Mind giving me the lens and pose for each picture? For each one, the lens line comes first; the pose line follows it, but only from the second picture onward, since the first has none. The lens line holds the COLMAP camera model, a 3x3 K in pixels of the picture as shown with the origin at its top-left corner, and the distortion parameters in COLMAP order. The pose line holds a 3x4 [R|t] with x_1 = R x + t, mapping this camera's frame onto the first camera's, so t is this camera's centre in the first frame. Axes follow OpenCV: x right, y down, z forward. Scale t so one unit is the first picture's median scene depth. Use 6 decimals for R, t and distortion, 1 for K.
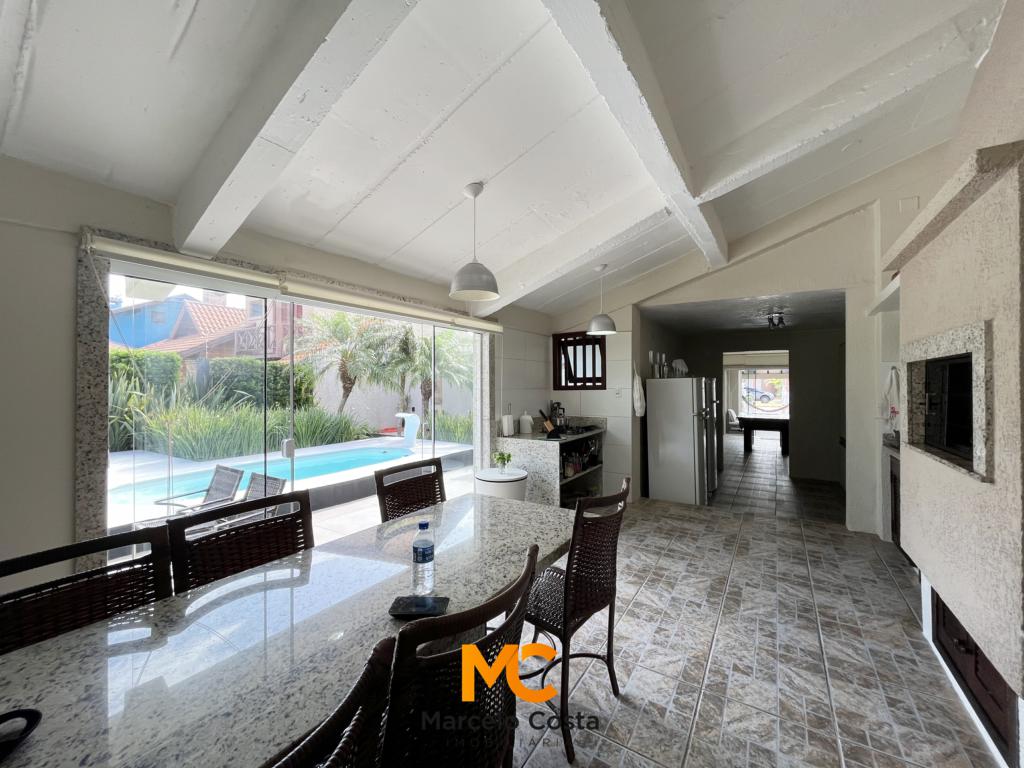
lens RADIAL K [[417.4, 0, 514.2], [0, 417.4, 381.7], [0, 0, 1]] dist [-0.000333, -0.000028]
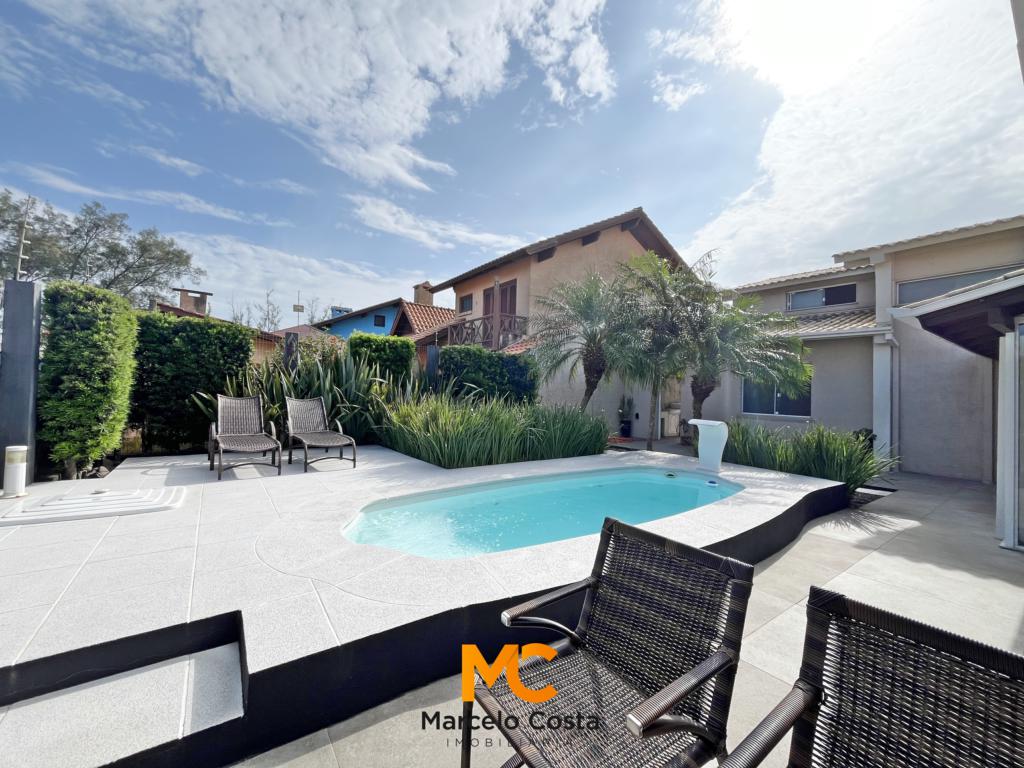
lens RADIAL K [[417.4, 0, 514.2], [0, 417.4, 381.7], [0, 0, 1]] dist [-0.000333, -0.000028]
pose [[0.928369, 0.018811, -0.371184, -0.271245], [-0.025955, 0.999561, -0.014260, 0.030763], [0.370753, 0.022873, 0.928450, 0.253385]]
